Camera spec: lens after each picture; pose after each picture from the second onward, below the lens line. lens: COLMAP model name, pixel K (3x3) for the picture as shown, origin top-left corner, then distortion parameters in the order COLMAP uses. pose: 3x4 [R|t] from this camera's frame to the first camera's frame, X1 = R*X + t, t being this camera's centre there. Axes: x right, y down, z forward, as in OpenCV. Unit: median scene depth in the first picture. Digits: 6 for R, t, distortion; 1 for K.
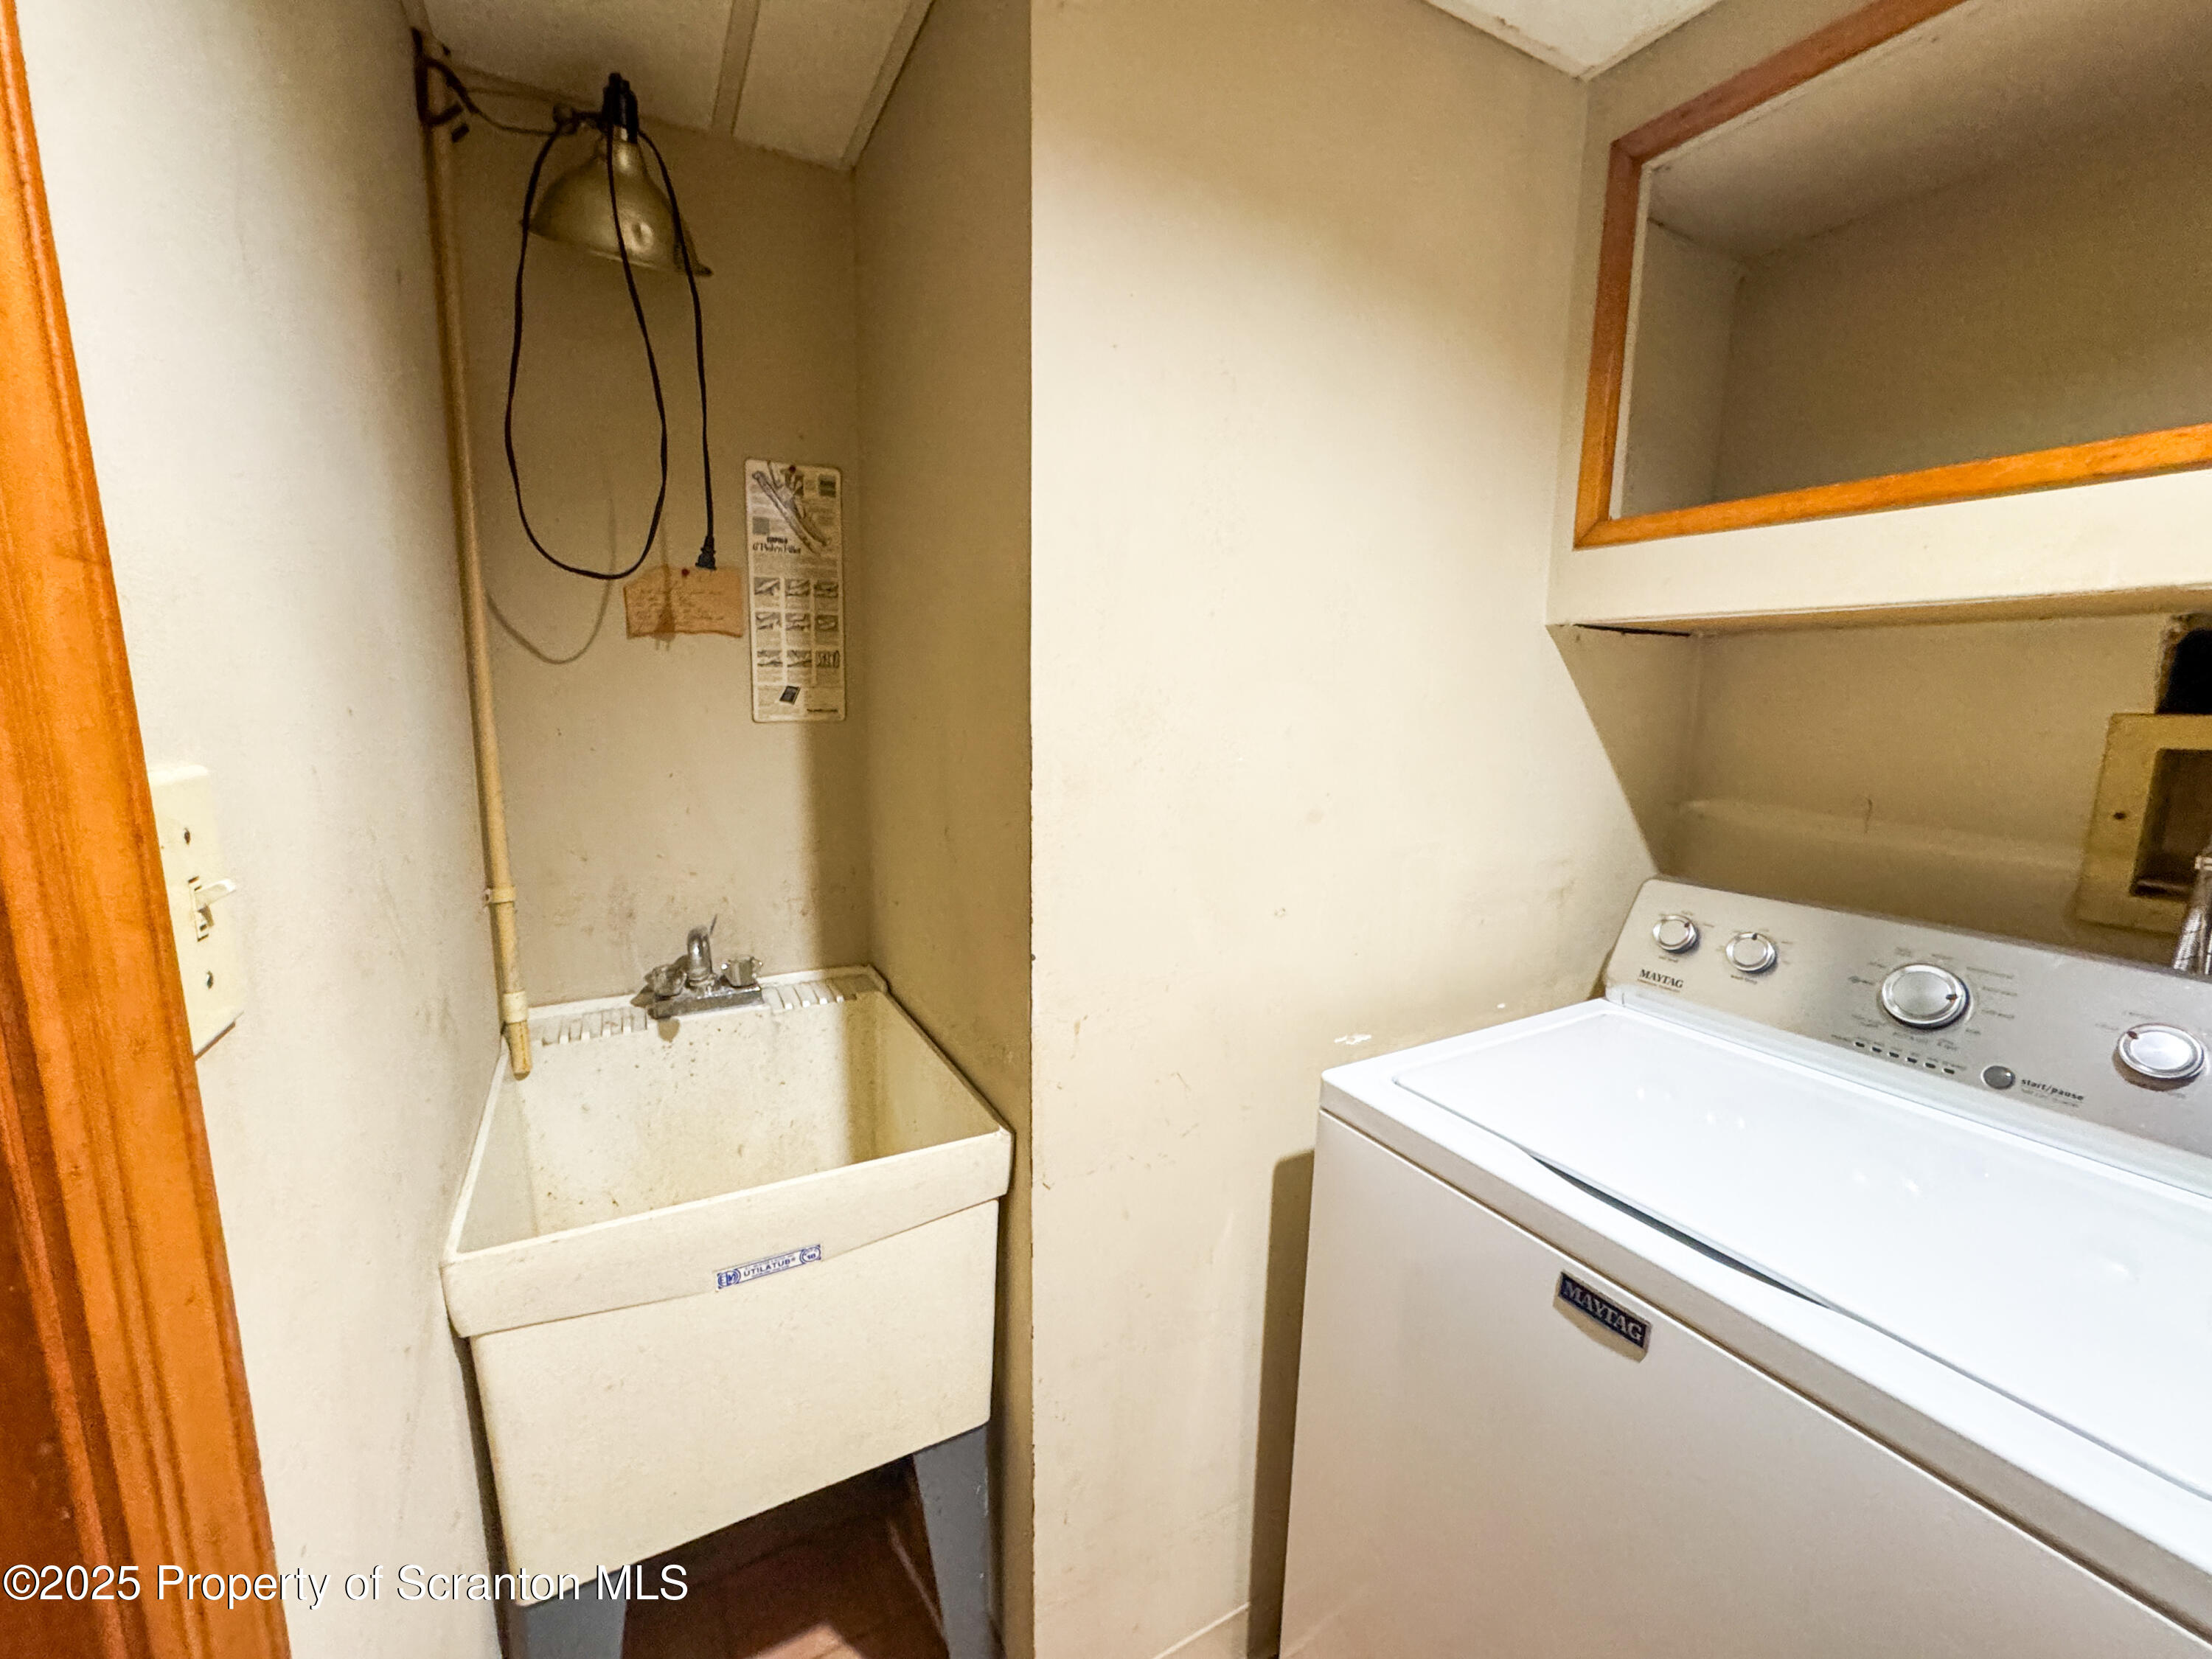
lens RADIAL K [[885.0, 0, 1118.2], [0, 885.0, 813.8], [0, 0, 1]] dist [-0.011081, 0.003714]
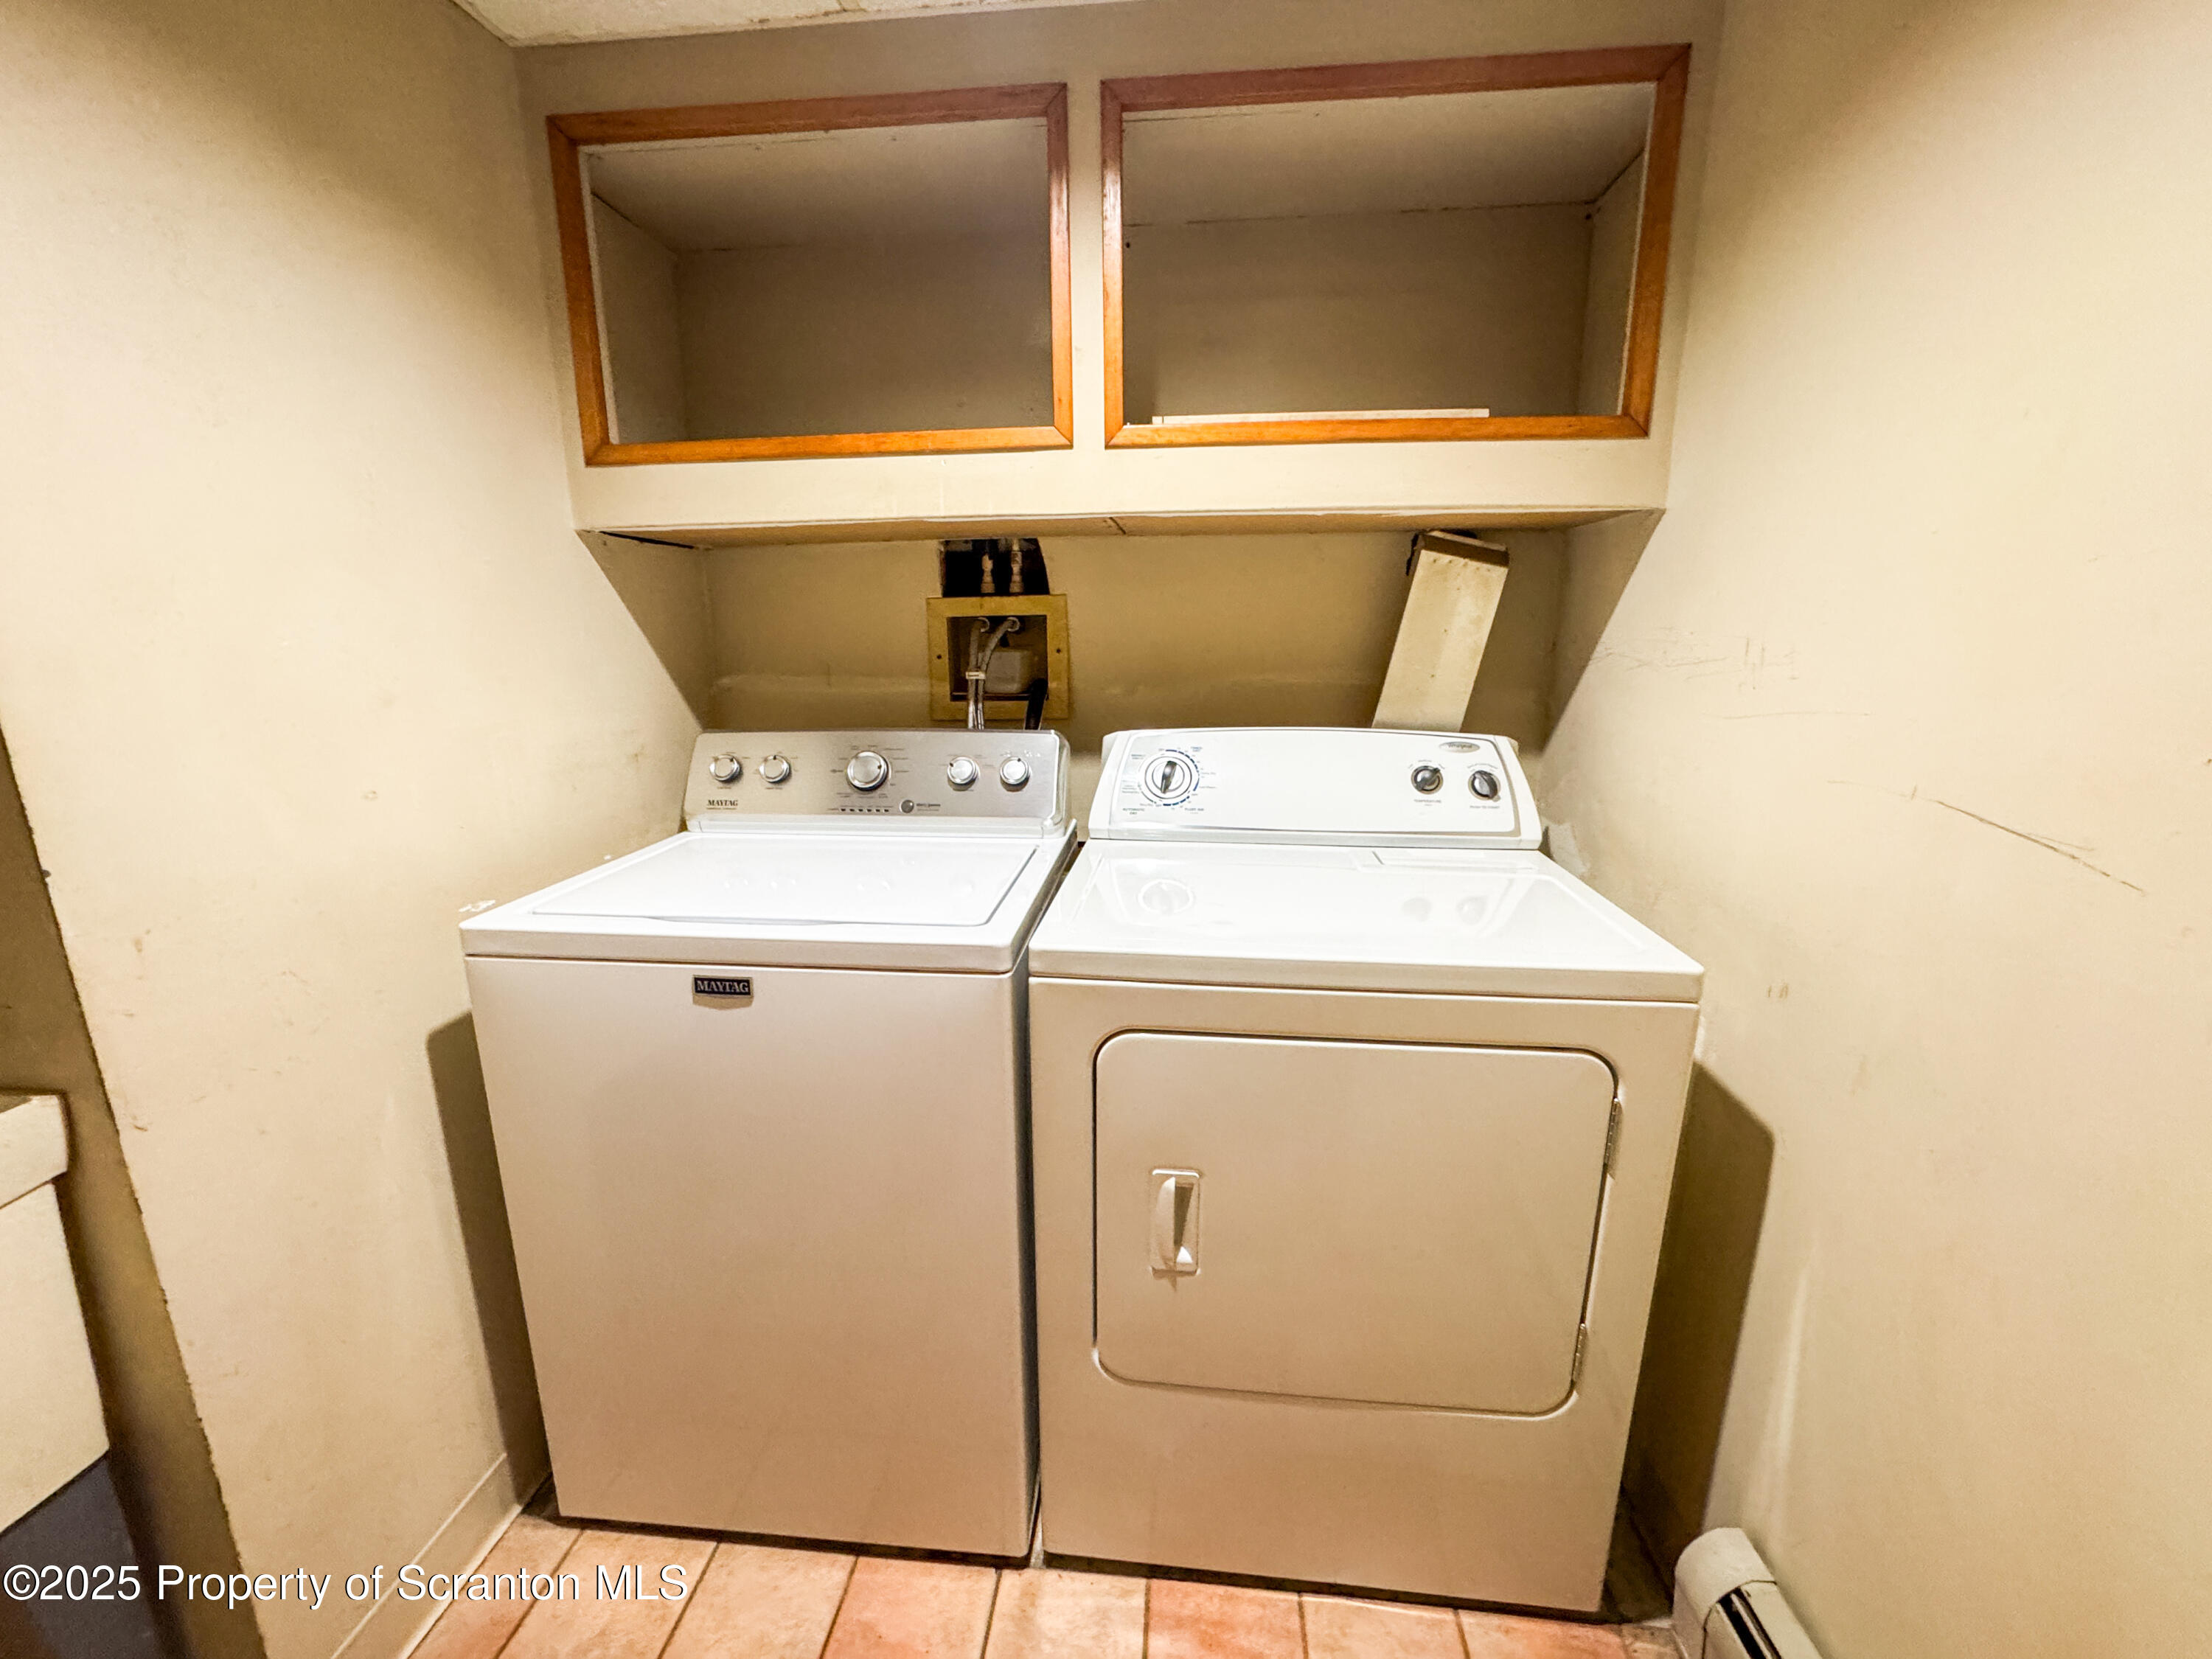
lens RADIAL K [[885.0, 0, 1099.1], [0, 885.0, 812.2], [0, 0, 1]] dist [-0.011081, 0.003714]
pose [[0.561743, -0.193321, 0.804408, -0.158153], [0.142160, 0.980408, 0.136345, 0.105476], [-0.815007, 0.037764, 0.578220, -0.263143]]
